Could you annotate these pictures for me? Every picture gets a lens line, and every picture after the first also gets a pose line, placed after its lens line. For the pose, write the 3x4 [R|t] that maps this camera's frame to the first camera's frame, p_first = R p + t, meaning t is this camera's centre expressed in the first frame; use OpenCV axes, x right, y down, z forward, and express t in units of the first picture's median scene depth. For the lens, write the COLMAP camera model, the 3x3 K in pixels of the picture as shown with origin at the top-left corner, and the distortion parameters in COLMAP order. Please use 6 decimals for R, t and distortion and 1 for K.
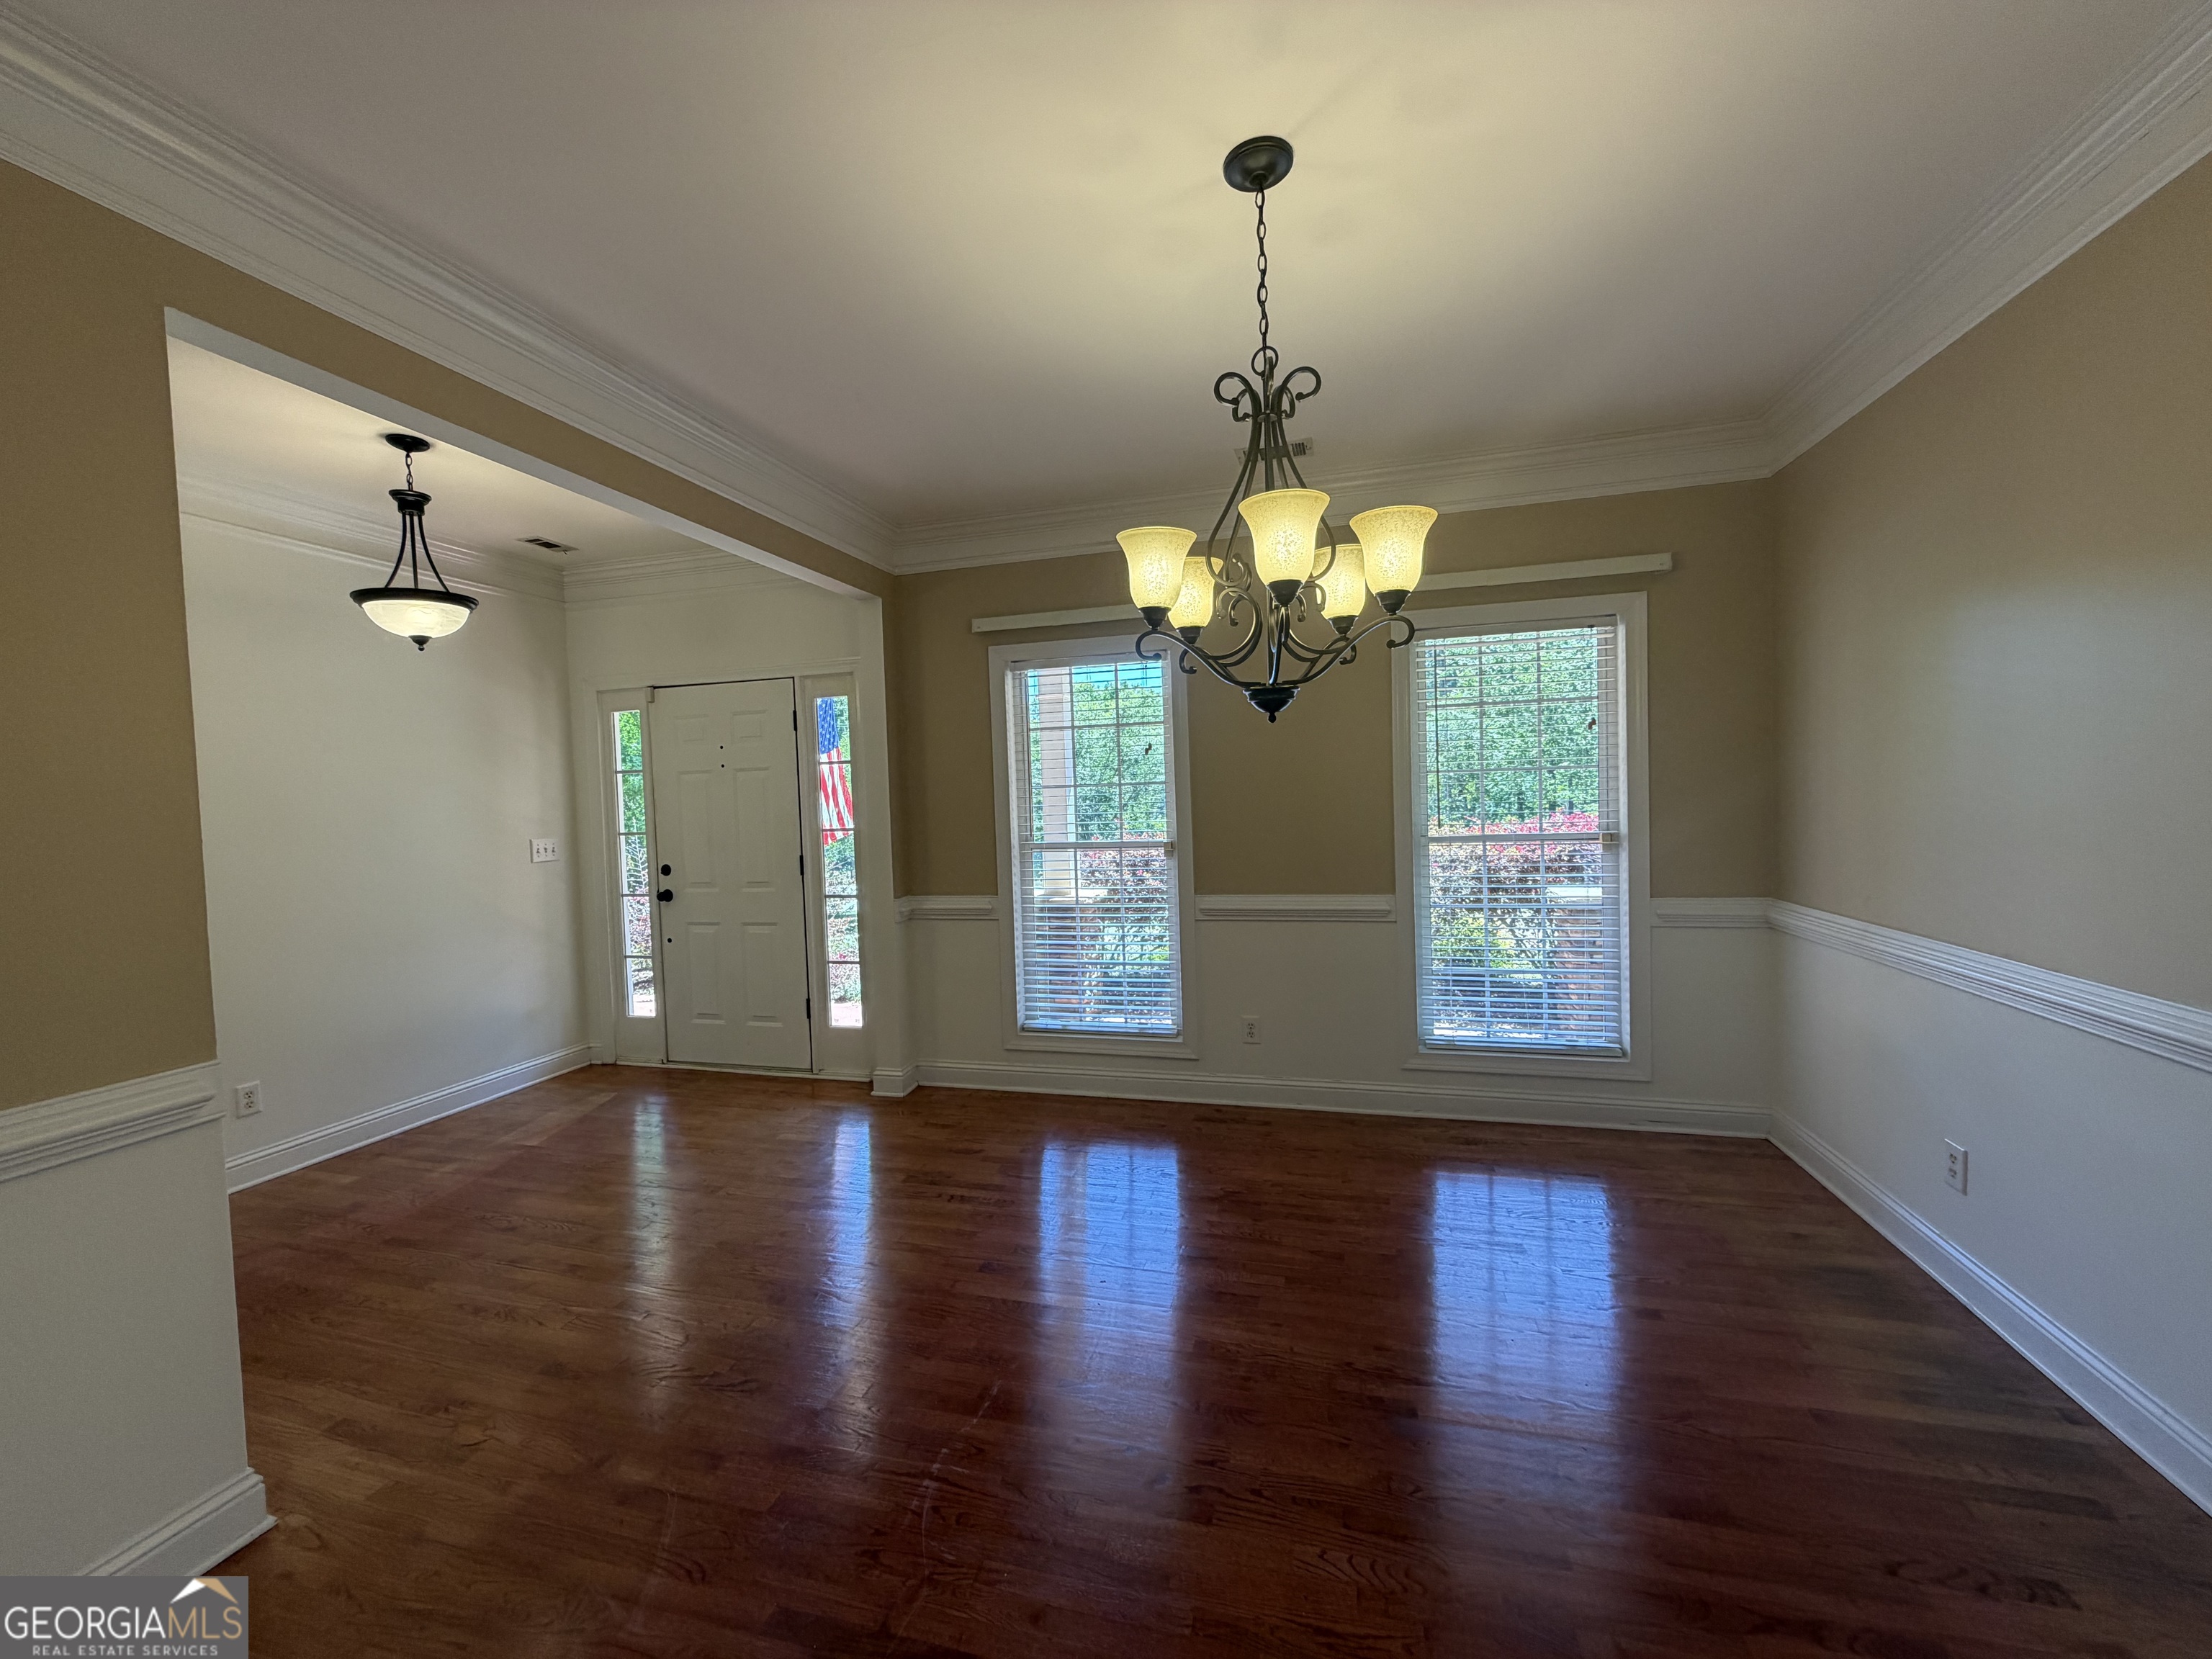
lens RADIAL K [[878.3, 0, 1098.8], [0, 878.3, 828.3], [0, 0, 1]] dist [0.001762, -0.000340]
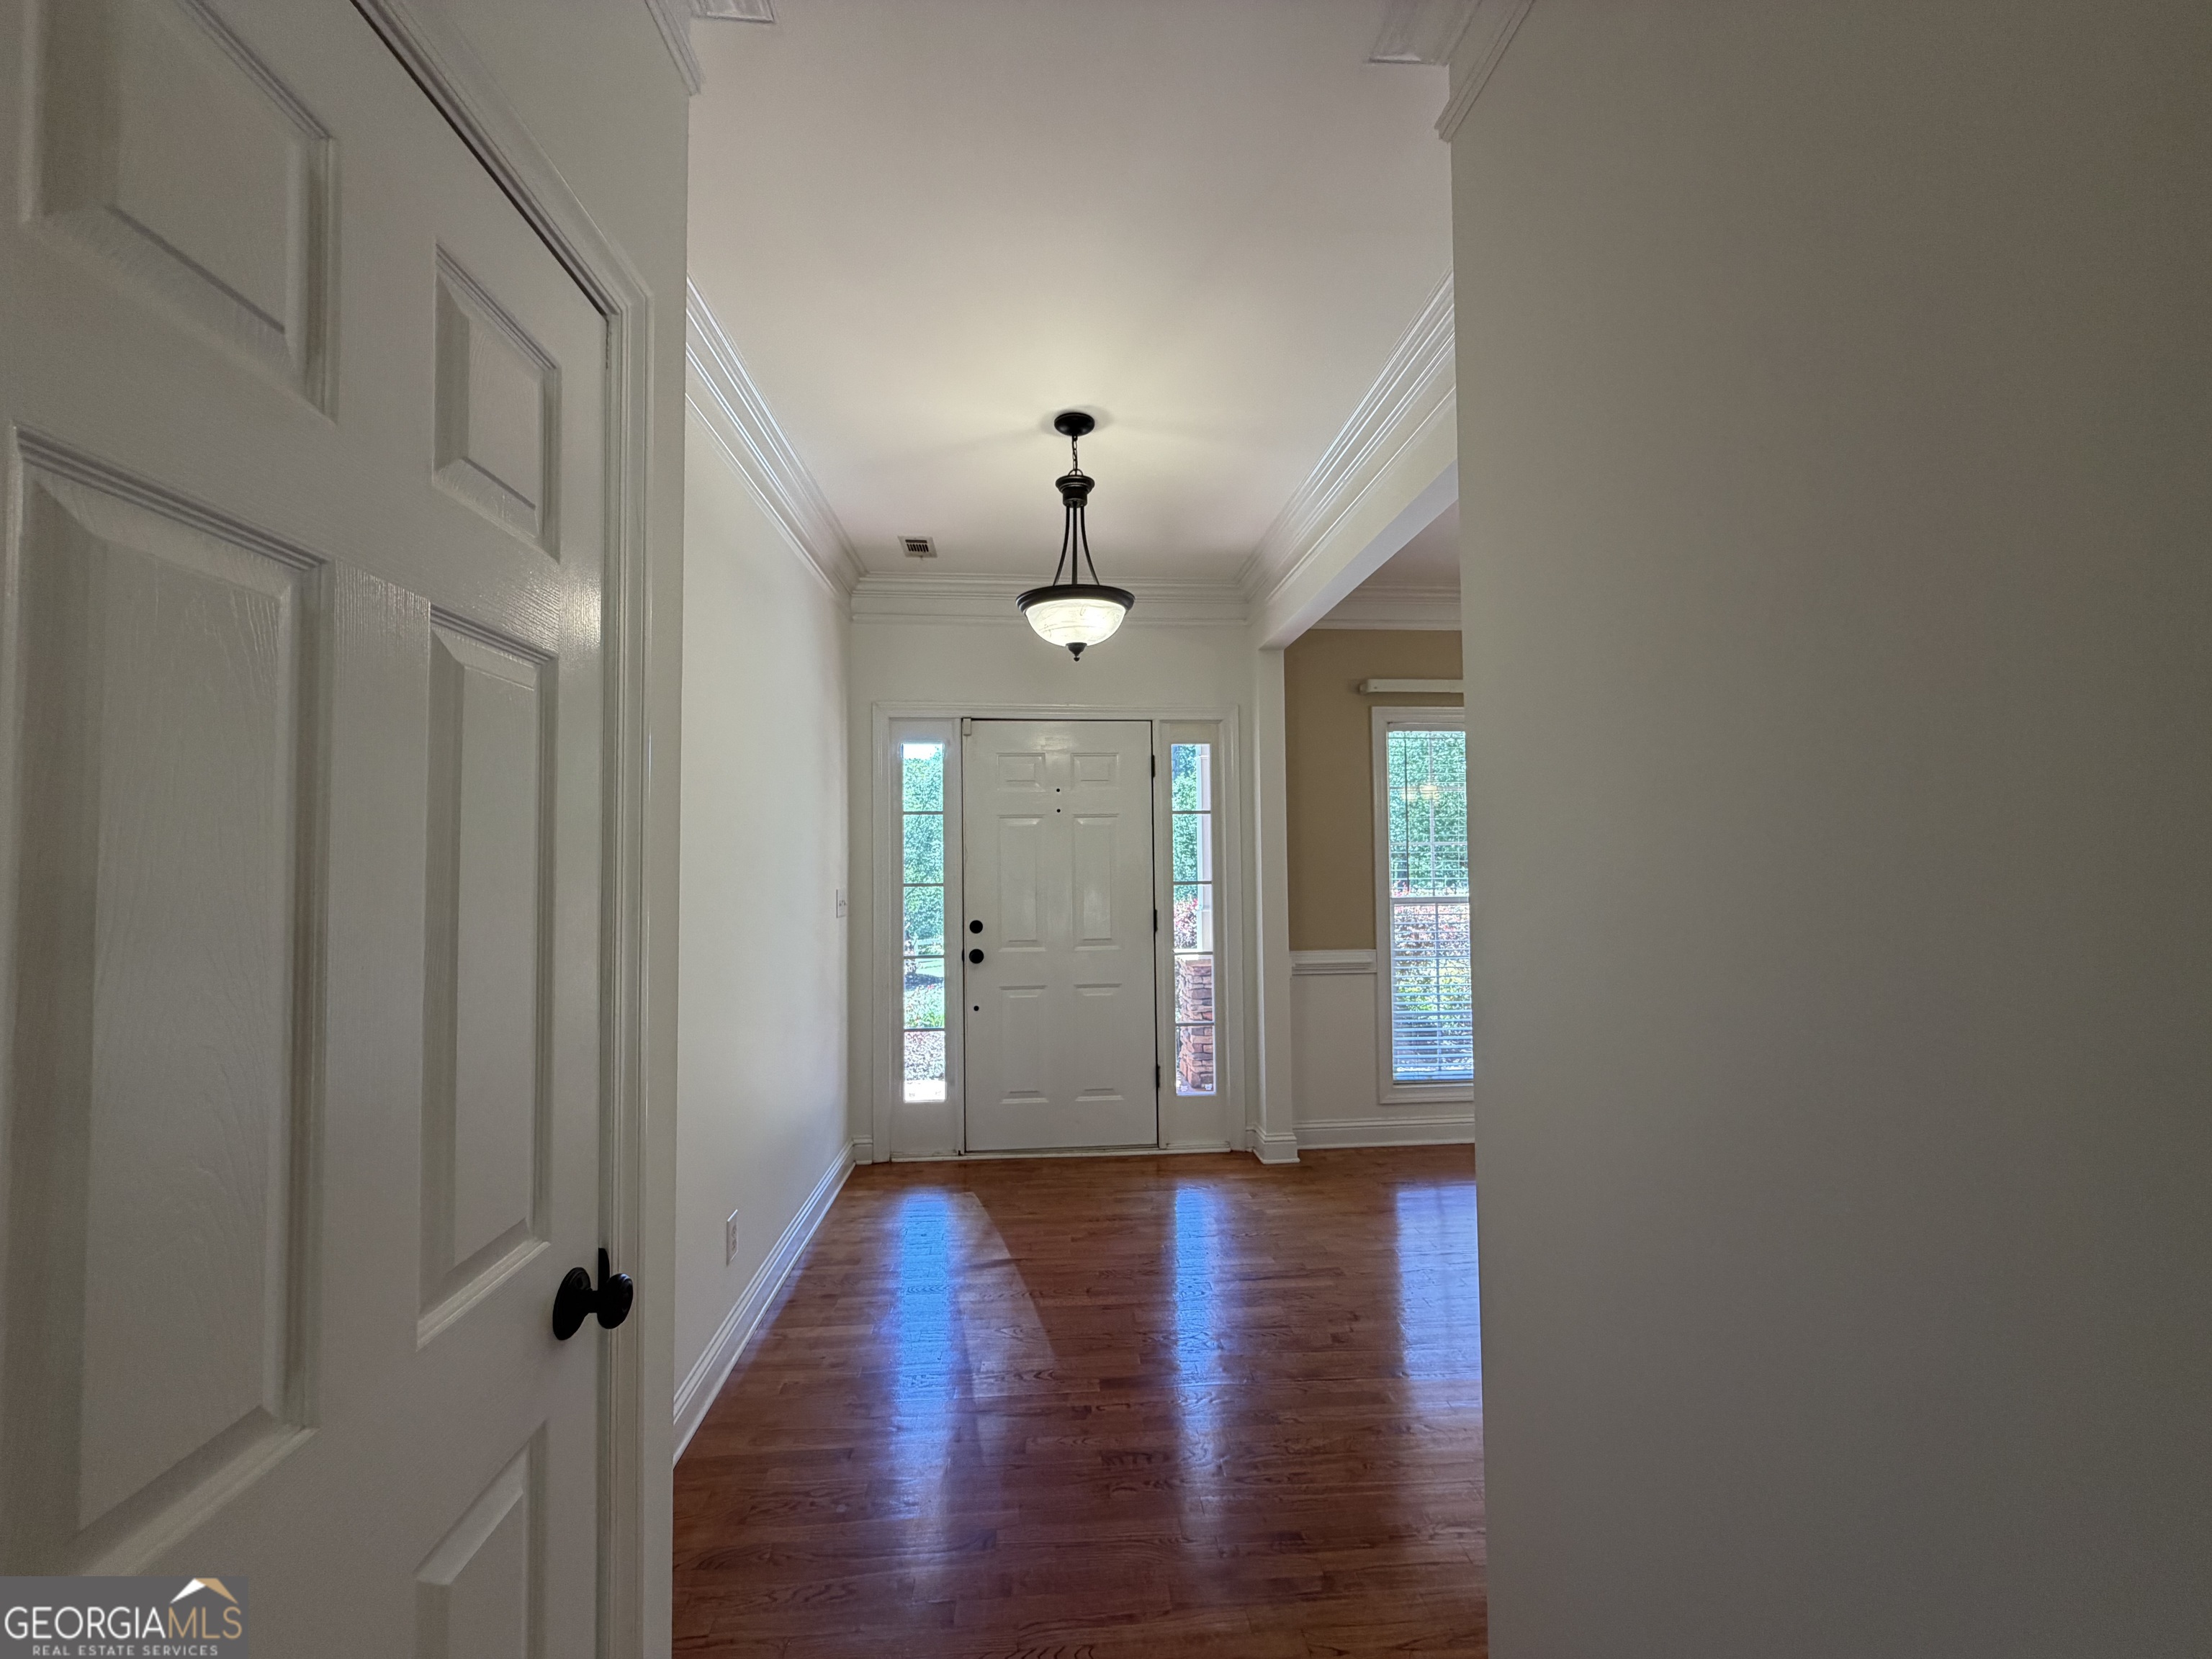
lens RADIAL K [[867.6, 0, 1106.0], [0, 867.6, 829.5], [0, 0, 1]] dist [-0.000254, -0.000084]
pose [[0.935635, 0.035922, 0.351136, -0.842753], [-0.010903, 0.997274, -0.072972, 0.016003], [-0.352800, 0.064447, 0.933477, 0.181852]]
